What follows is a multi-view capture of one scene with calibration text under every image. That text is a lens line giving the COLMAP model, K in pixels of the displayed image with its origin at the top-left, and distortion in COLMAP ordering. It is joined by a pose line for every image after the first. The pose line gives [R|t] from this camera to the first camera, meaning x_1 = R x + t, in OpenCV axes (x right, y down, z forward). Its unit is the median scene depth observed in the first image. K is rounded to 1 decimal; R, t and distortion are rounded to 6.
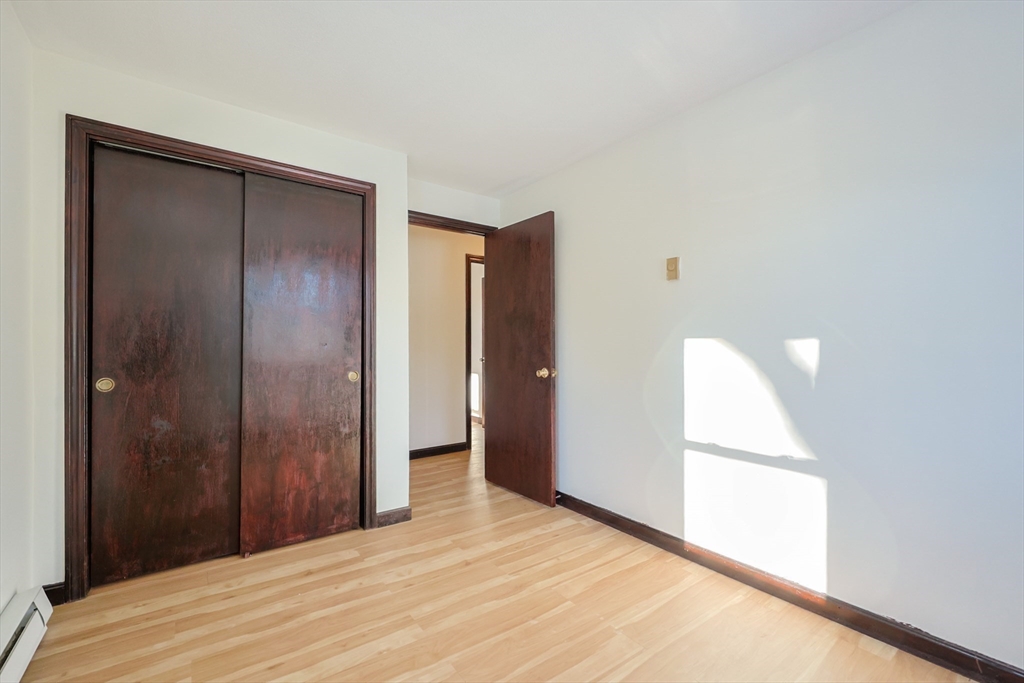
lens RADIAL K [[445.8, 0, 515.9], [0, 445.8, 342.2], [0, 0, 1]] dist [-0.000296, -0.000054]
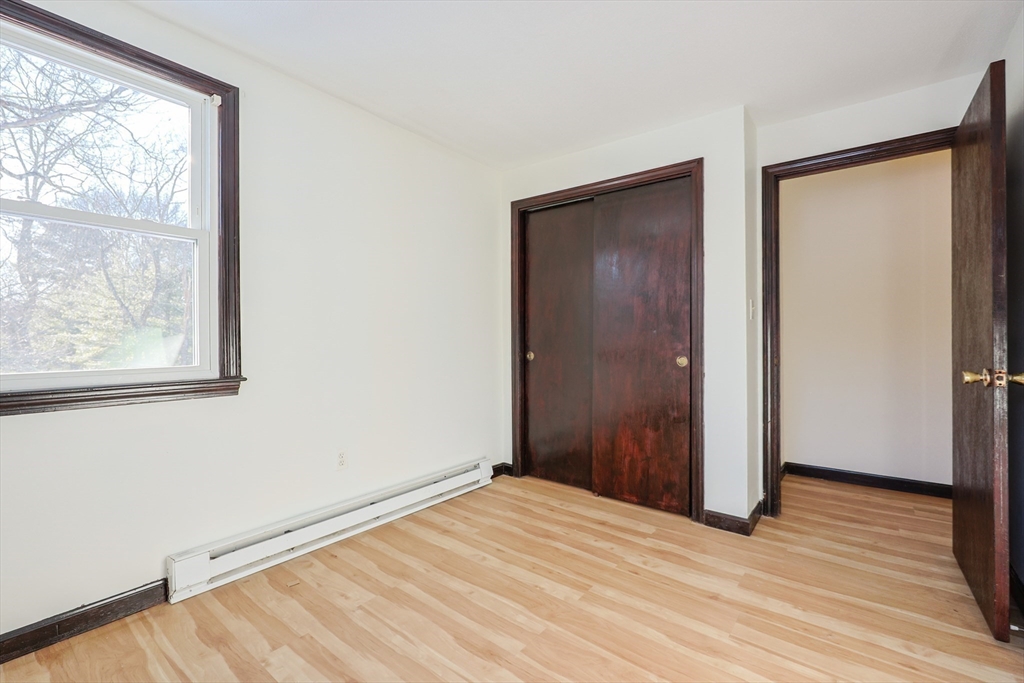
lens RADIAL K [[445.8, 0, 515.9], [0, 445.8, 342.2], [0, 0, 1]] dist [-0.000296, -0.000054]
pose [[0.251403, 0.006201, -0.967863, 0.552869], [0.014337, 0.999846, 0.010130, 0.020885], [0.967776, -0.016423, 0.251275, 0.437403]]
